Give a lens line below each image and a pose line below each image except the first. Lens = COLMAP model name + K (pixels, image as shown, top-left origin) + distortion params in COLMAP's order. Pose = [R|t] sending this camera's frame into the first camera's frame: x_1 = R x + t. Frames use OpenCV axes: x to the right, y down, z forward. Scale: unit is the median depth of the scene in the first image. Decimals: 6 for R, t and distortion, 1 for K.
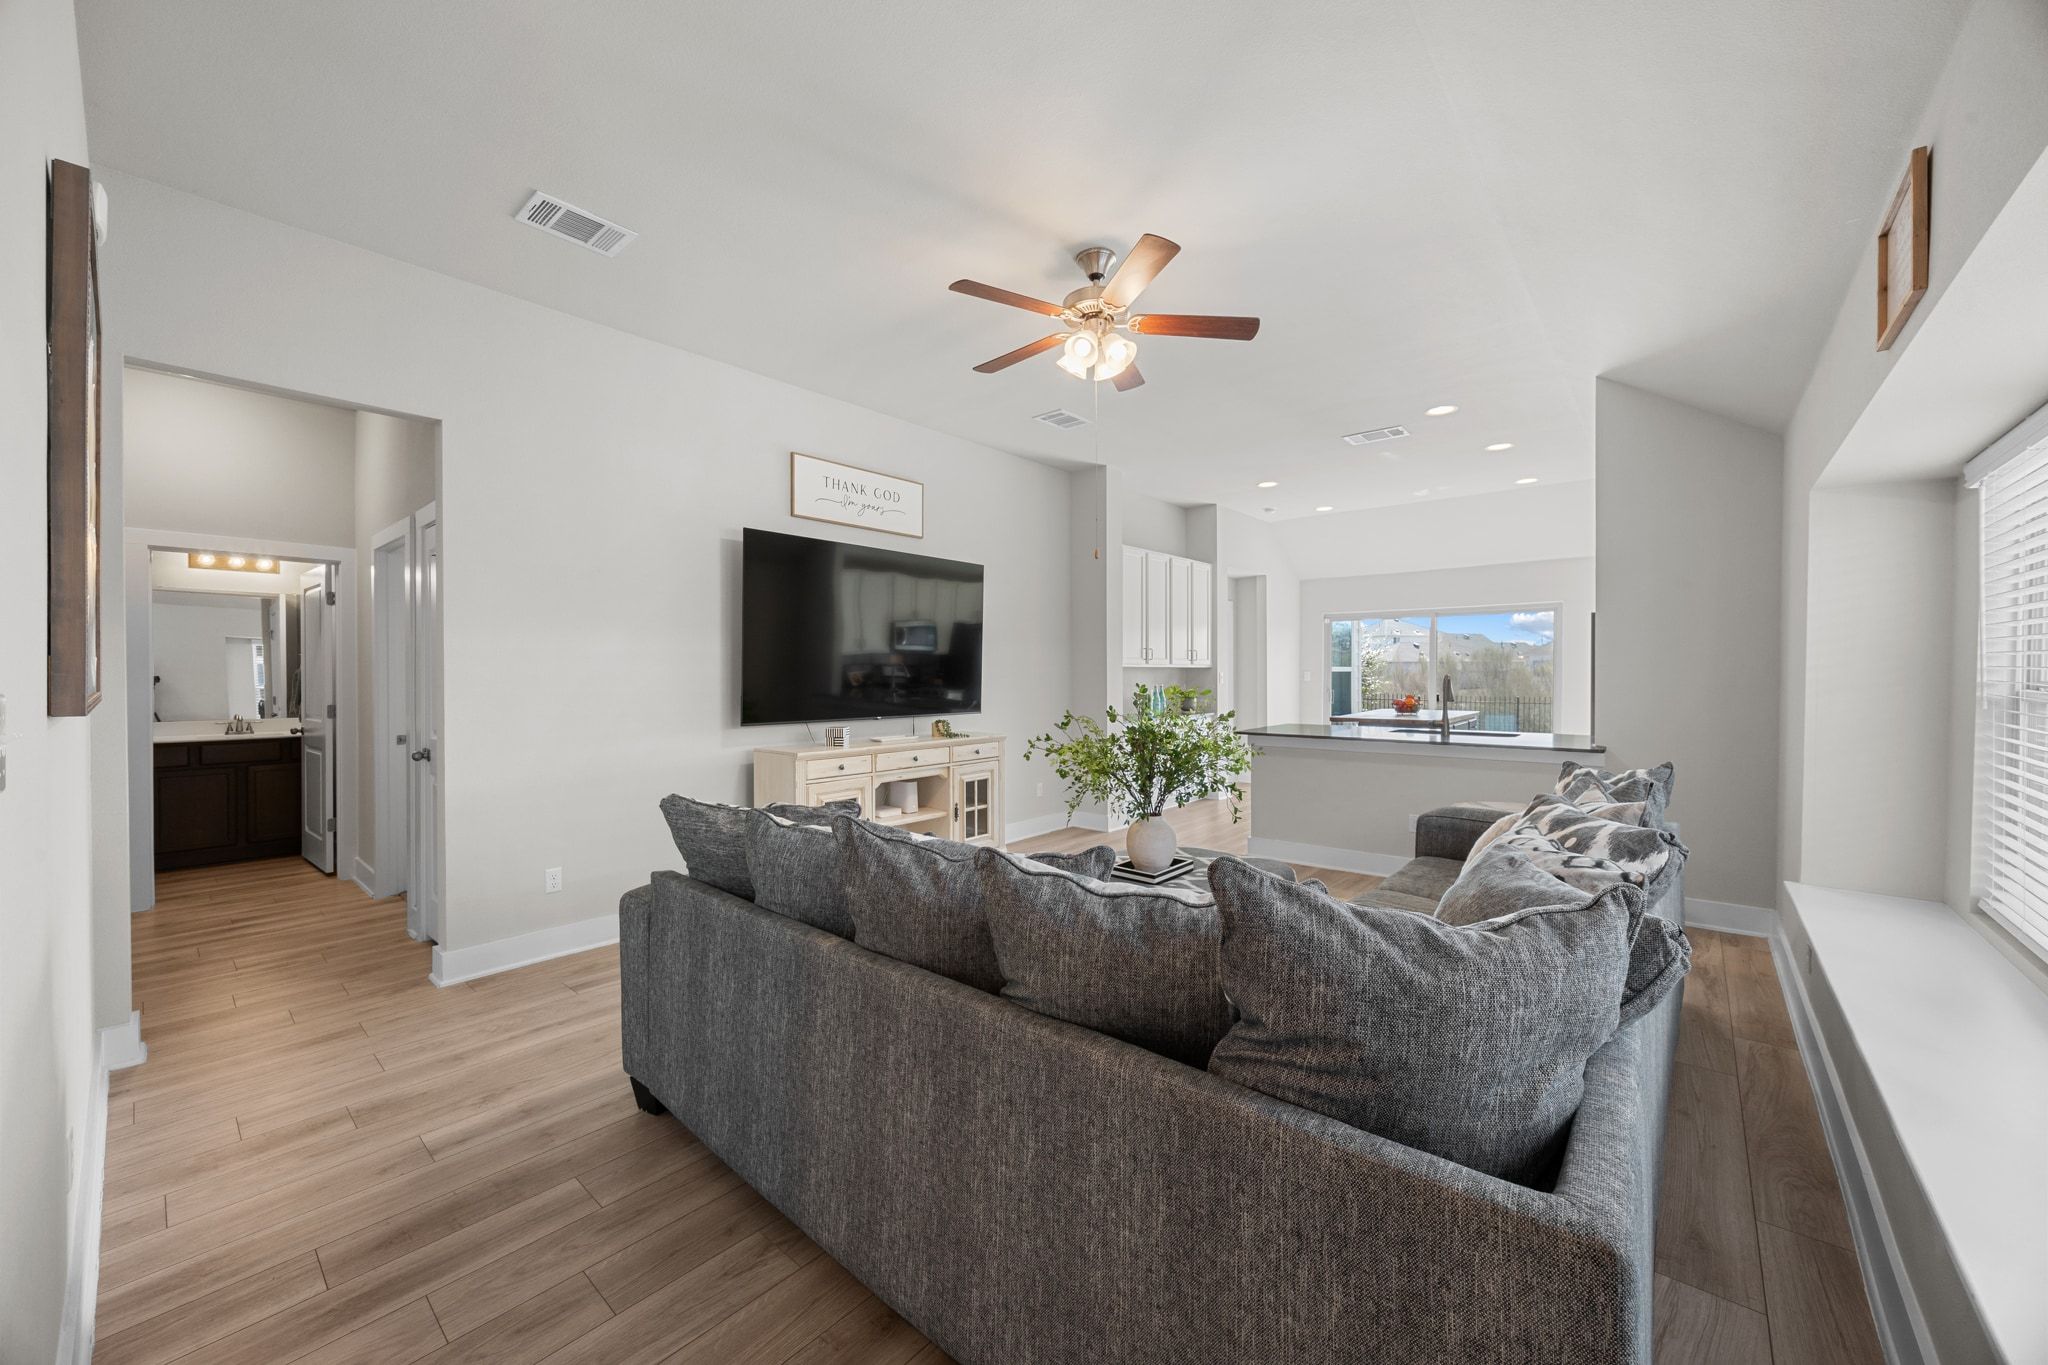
lens RADIAL K [[768.1, 0, 1028.9], [0, 768.1, 683.7], [0, 0, 1]] dist [-0.003659, 0.000121]
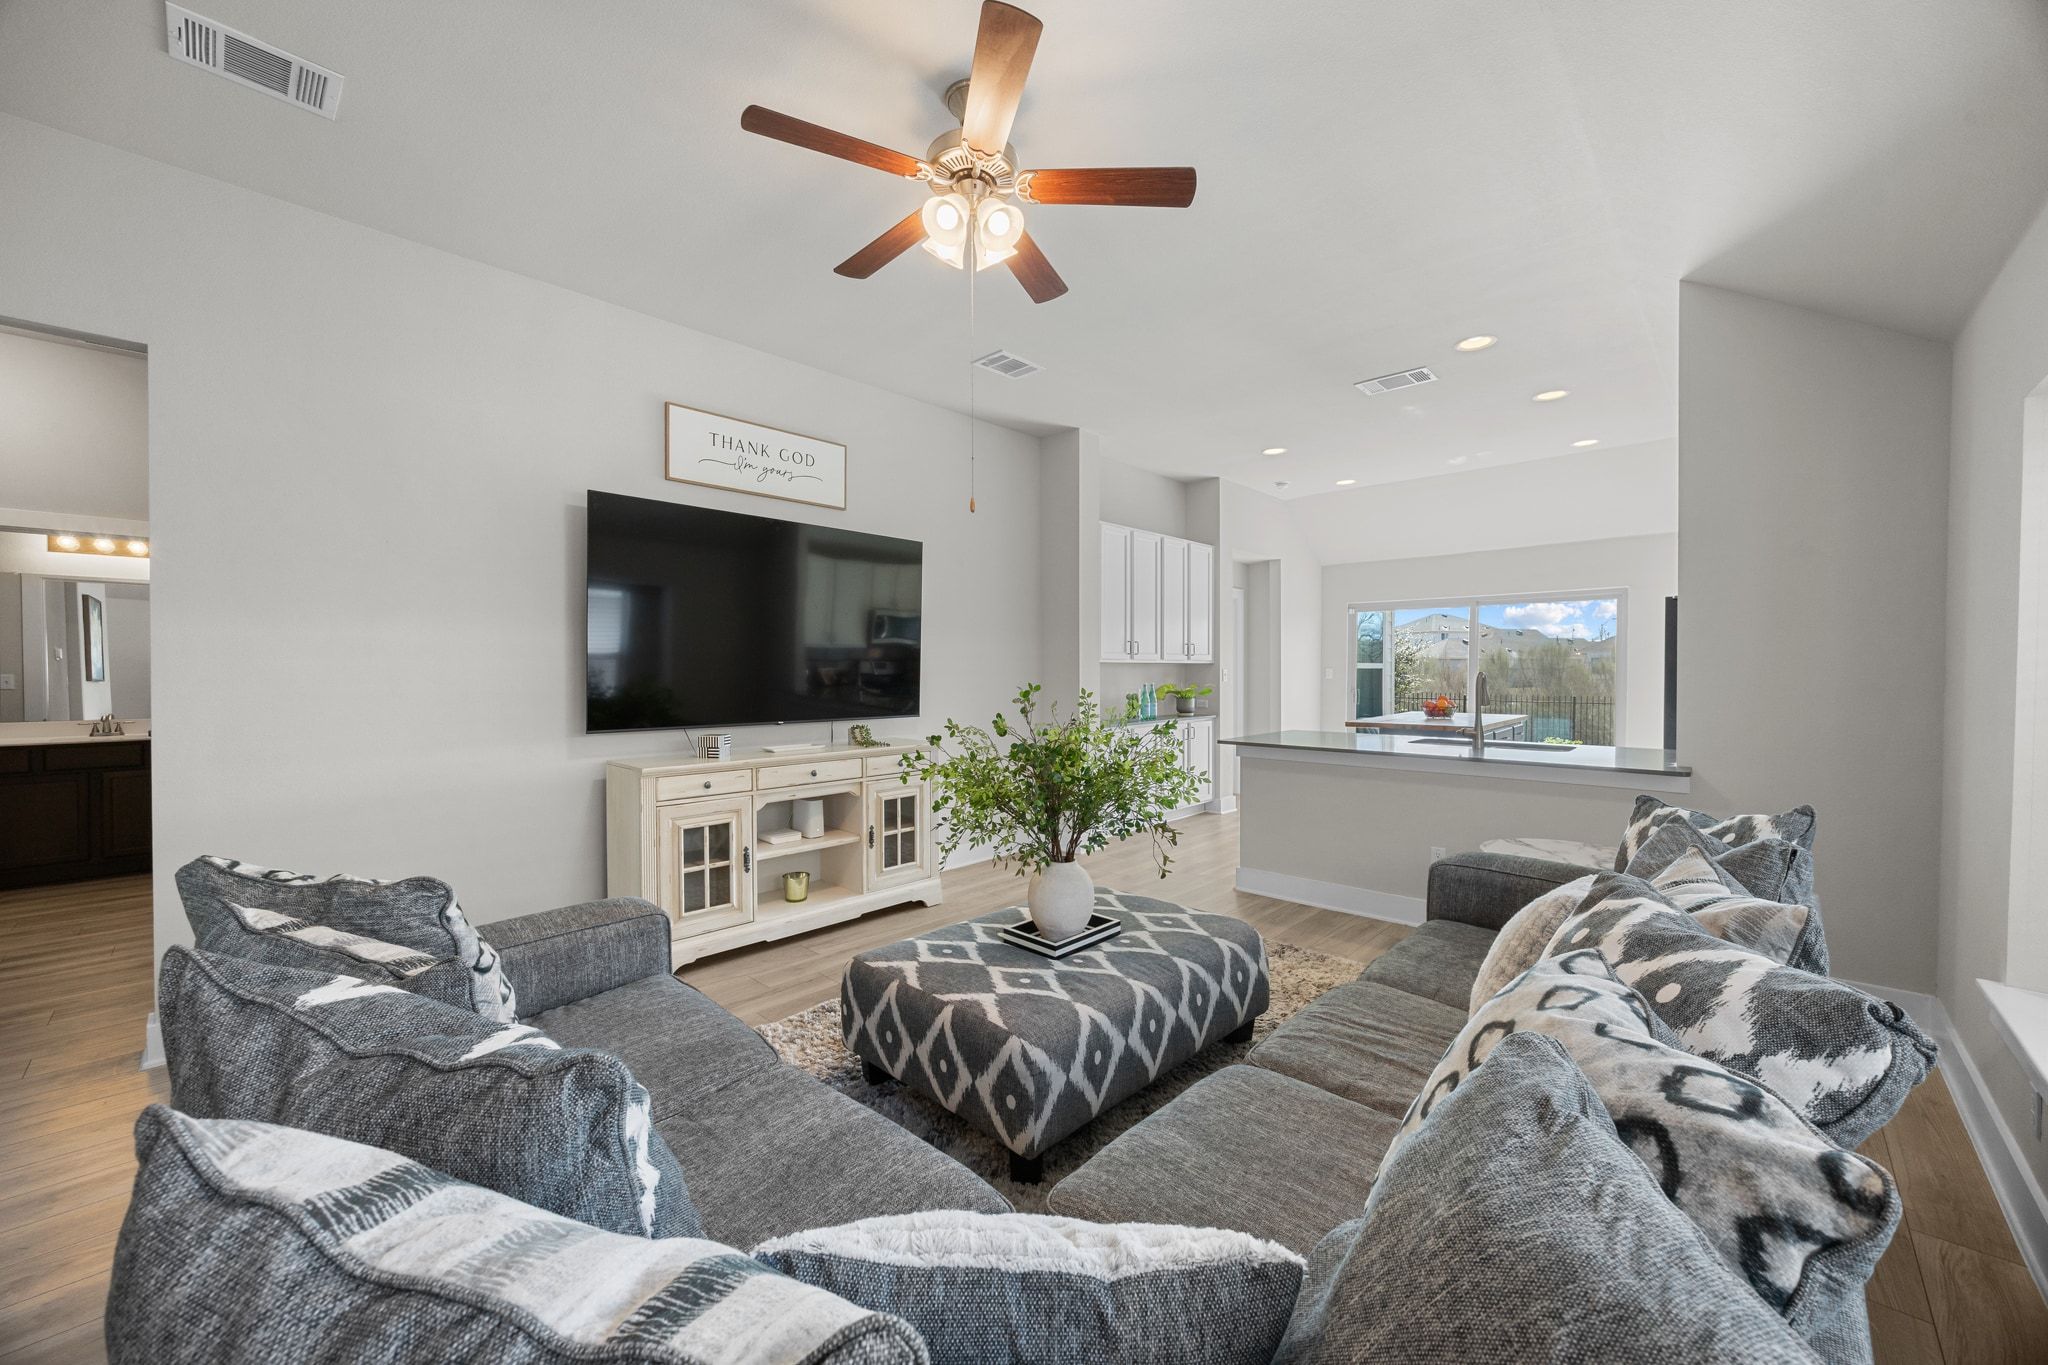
lens RADIAL K [[768.1, 0, 1028.8], [0, 768.1, 681.8], [0, 0, 1]] dist [-0.003659, 0.000121]
pose [[0.998660, 0.002699, -0.051684, 0.118633], [-0.002601, 0.999995, 0.001959, -0.002226], [0.051689, -0.001821, 0.998662, 0.182158]]
